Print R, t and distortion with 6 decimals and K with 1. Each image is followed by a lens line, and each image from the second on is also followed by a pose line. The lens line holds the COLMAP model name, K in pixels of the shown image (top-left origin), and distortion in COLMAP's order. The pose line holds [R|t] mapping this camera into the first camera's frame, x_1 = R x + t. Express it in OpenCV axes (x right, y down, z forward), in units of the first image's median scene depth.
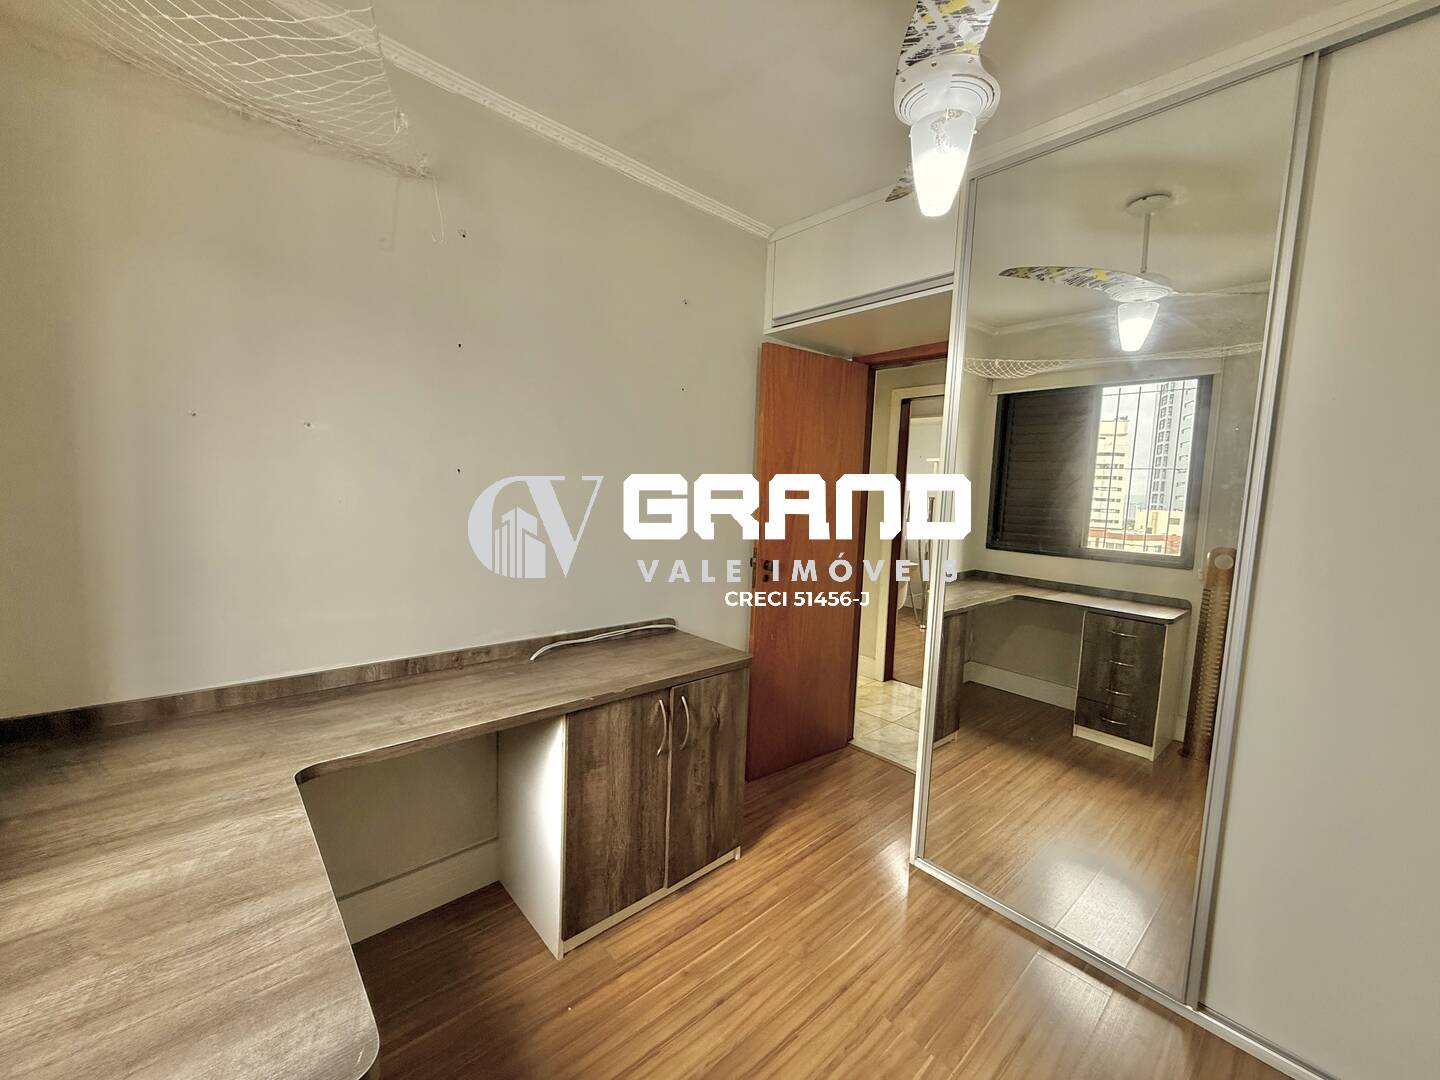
lens RADIAL K [[573.2, 0, 717.6], [0, 573.2, 538.4], [0, 0, 1]] dist [-0.000778, 0.000526]
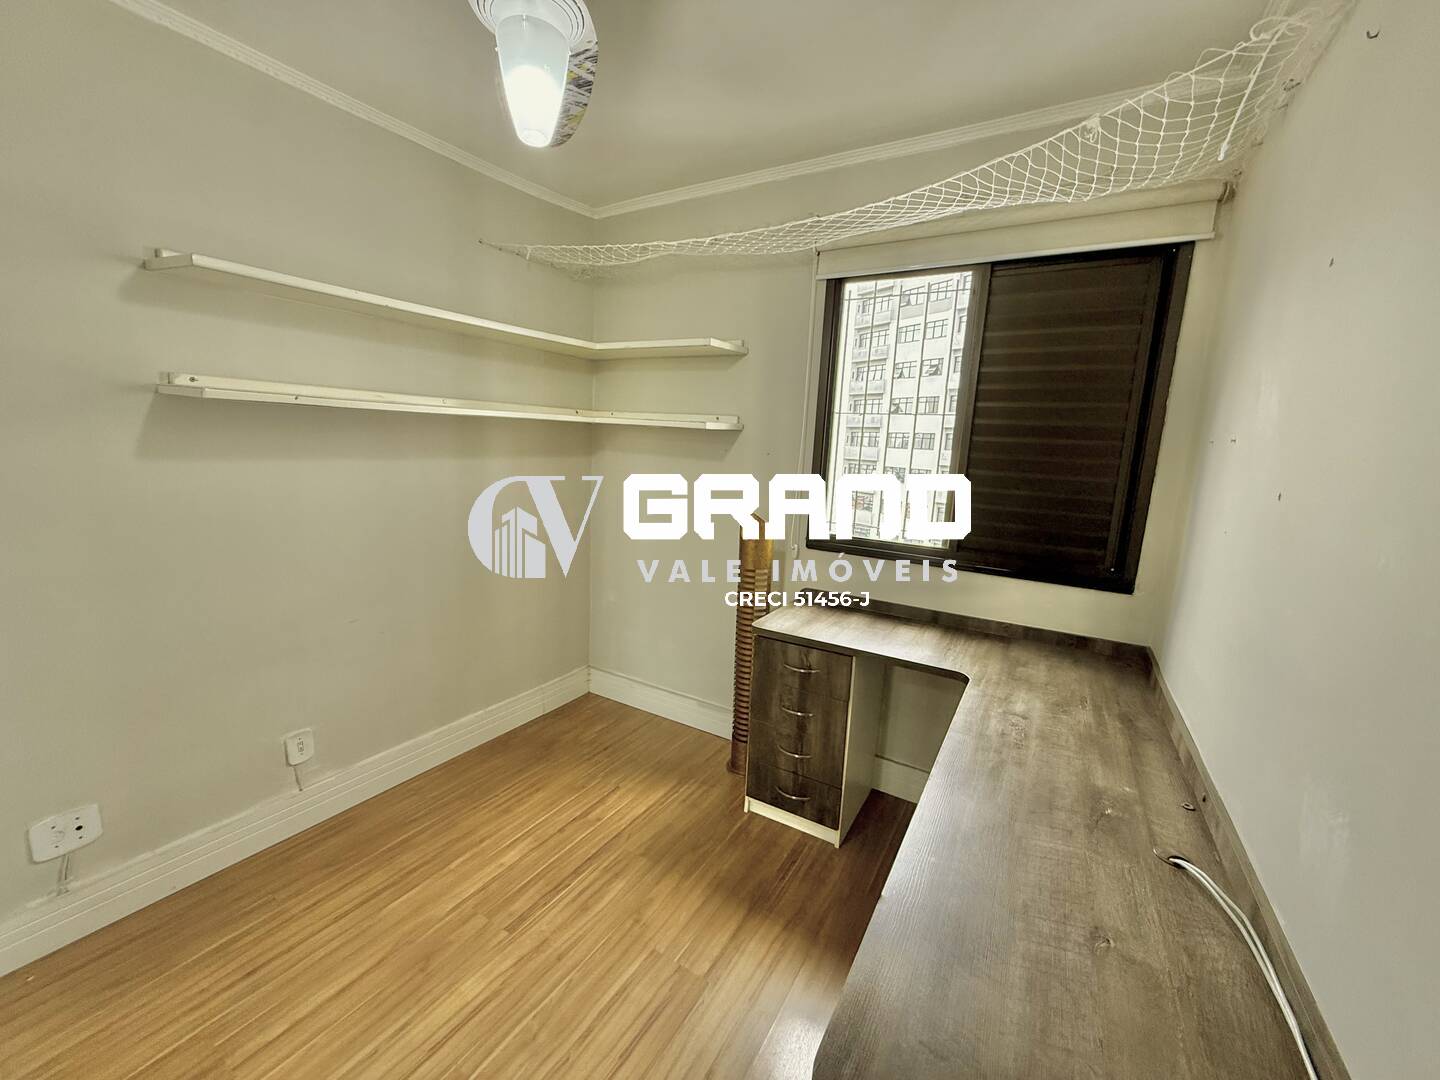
lens RADIAL K [[573.2, 0, 717.6], [0, 573.2, 538.4], [0, 0, 1]] dist [-0.000778, 0.000526]
pose [[-0.951662, -0.030178, -0.305662, 0.310471], [-0.107746, 0.964722, 0.240214, -0.196474], [0.287629, 0.261536, -0.921340, 1.758521]]
